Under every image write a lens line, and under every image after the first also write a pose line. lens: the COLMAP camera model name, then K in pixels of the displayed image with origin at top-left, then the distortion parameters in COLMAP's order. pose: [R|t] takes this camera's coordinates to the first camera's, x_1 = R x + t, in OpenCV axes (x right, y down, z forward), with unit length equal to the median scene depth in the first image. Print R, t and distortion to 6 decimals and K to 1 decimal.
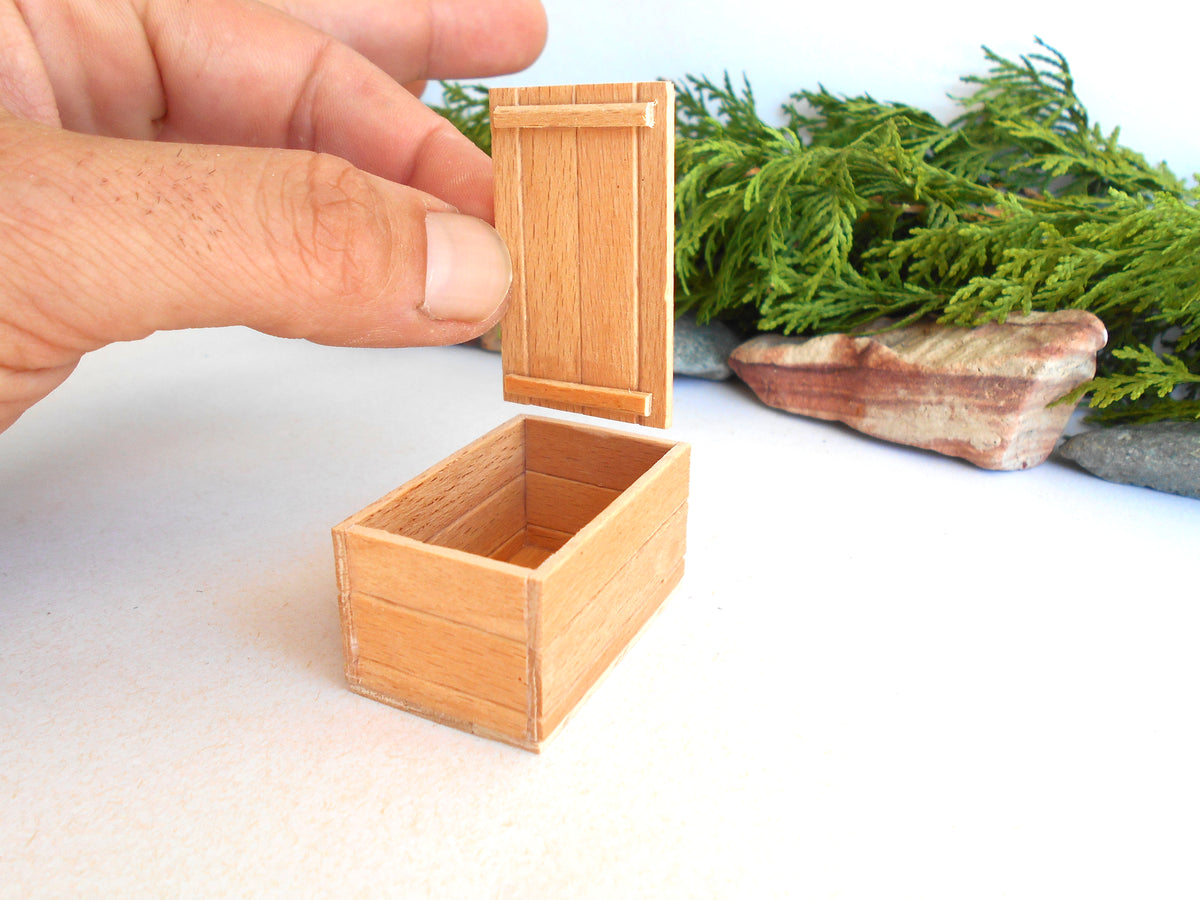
lens RADIAL K [[1029.6, 0, 600.0], [0, 1029.6, 450.0], [0, 0, 1]] dist [-0.019579, 0.010041]
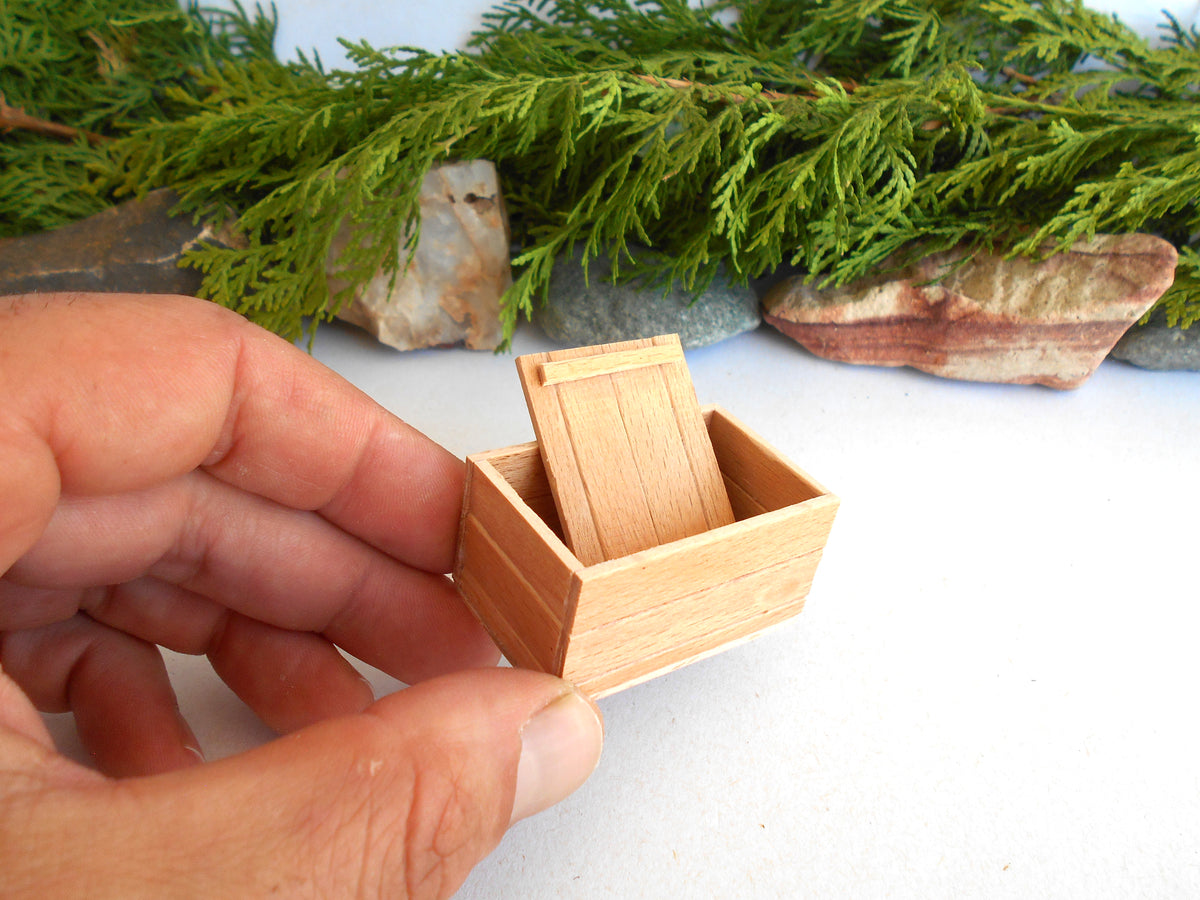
lens RADIAL K [[1029.6, 0, 600.0], [0, 1029.6, 450.0], [0, 0, 1]] dist [-0.019579, 0.010041]
pose [[0.907513, -0.308432, 0.285115, -0.359880], [0.211107, 0.921776, 0.325211, -0.351150], [-0.363117, -0.234943, 0.901636, 0.191280]]
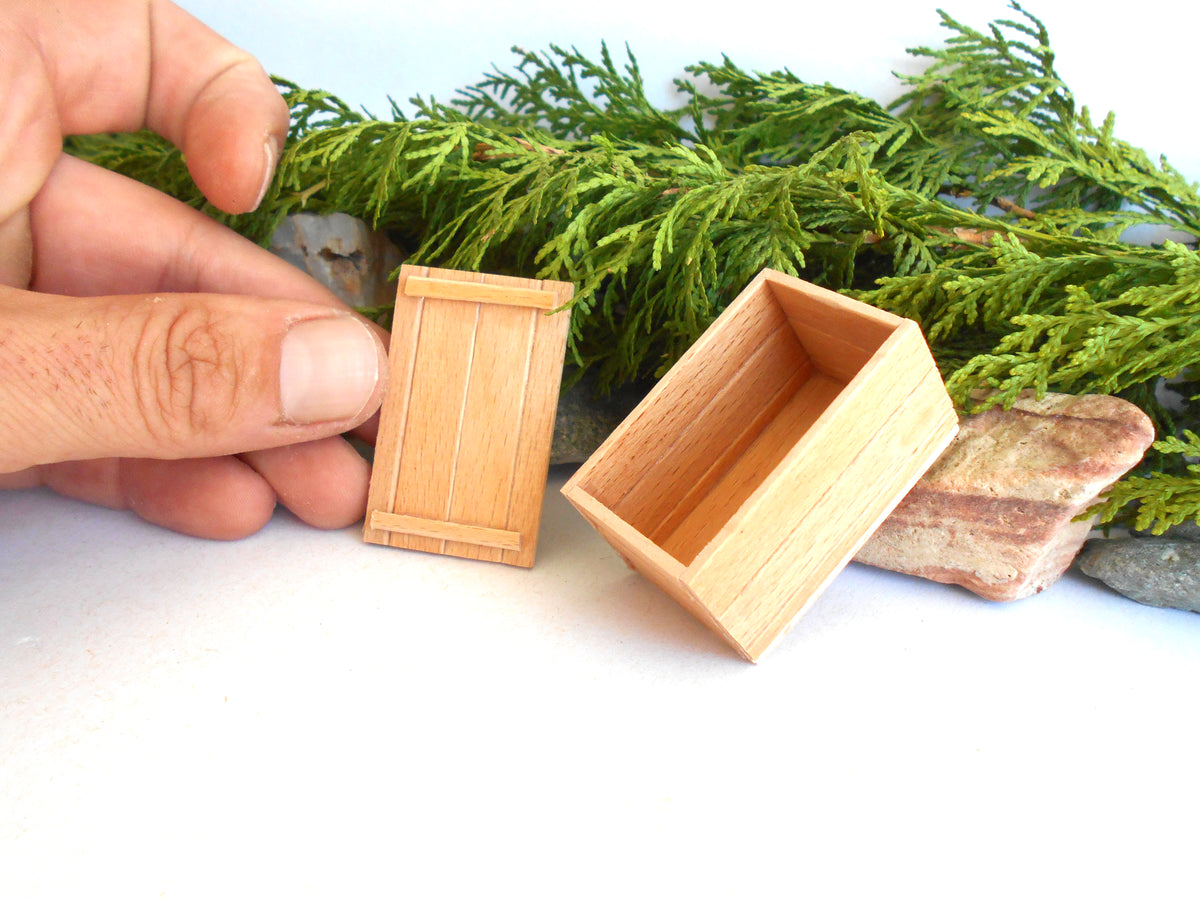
lens RADIAL K [[1029.6, 0, 600.0], [0, 1029.6, 450.0], [0, 0, 1]] dist [-0.019579, 0.010041]
pose [[0.988878, -0.078970, 0.126035, 0.000217], [0.067710, 0.993523, 0.091251, -0.172370], [-0.132425, -0.081702, 0.987820, 0.278611]]
